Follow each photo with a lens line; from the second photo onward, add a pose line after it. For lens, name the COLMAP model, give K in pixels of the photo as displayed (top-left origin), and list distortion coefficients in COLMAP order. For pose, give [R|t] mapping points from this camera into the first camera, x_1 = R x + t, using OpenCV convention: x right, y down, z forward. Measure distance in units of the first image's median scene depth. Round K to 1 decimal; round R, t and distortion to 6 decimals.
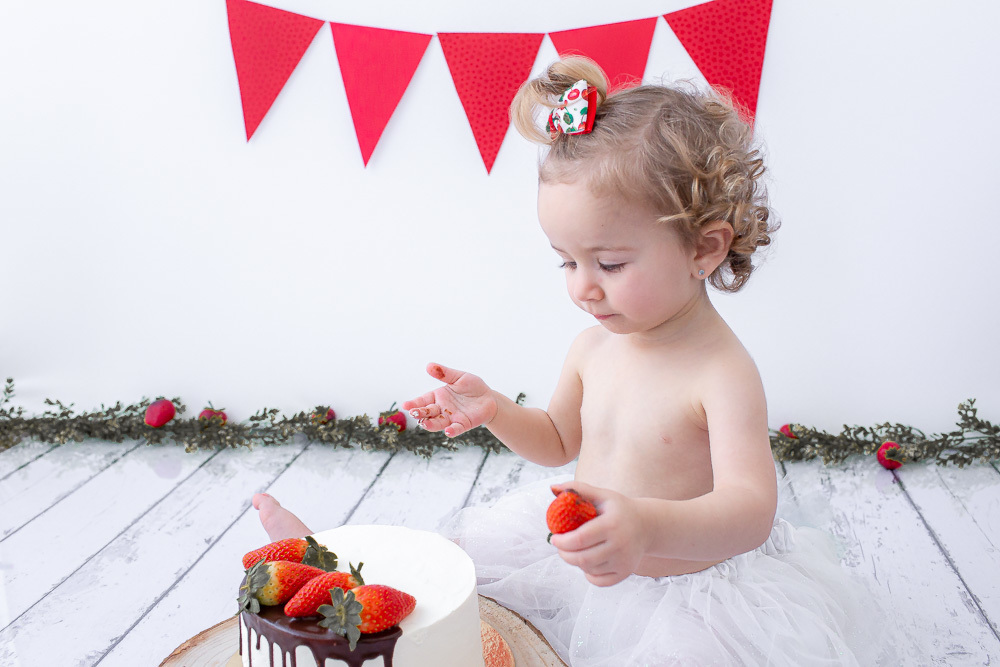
lens RADIAL K [[895.2, 0, 501.6], [0, 895.2, 337.7], [0, 0, 1]] dist [-0.066602, 0.013370]
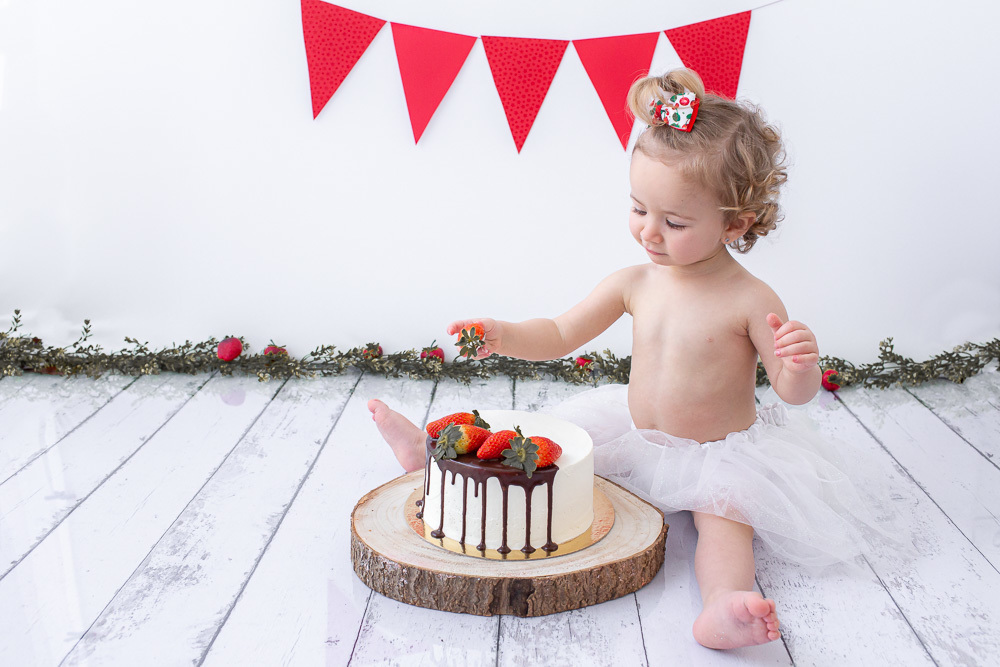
lens RADIAL K [[895.2, 0, 506.1], [0, 895.2, 331.8], [0, 0, 1]] dist [-0.066602, 0.013370]
pose [[0.993075, 0.006493, 0.117300, -0.177417], [-0.009701, 0.999594, 0.026797, 0.029935], [-0.117079, -0.027749, 0.992735, -0.225596]]
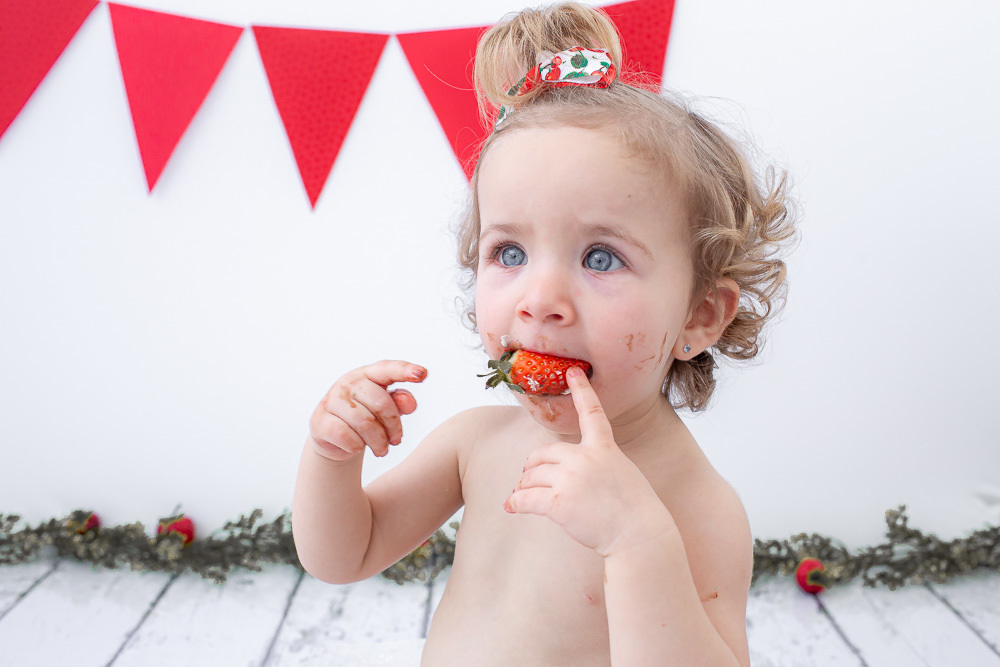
lens RADIAL K [[963.9, 0, 480.3], [0, 963.9, 341.0], [0, 0, 1]] dist [-0.052809, 0.000000]
pose [[0.987241, 0.024057, 0.157406, 0.000539], [-0.014323, 0.997931, -0.062682, -0.020465], [-0.158588, 0.059628, 0.985543, 0.166766]]
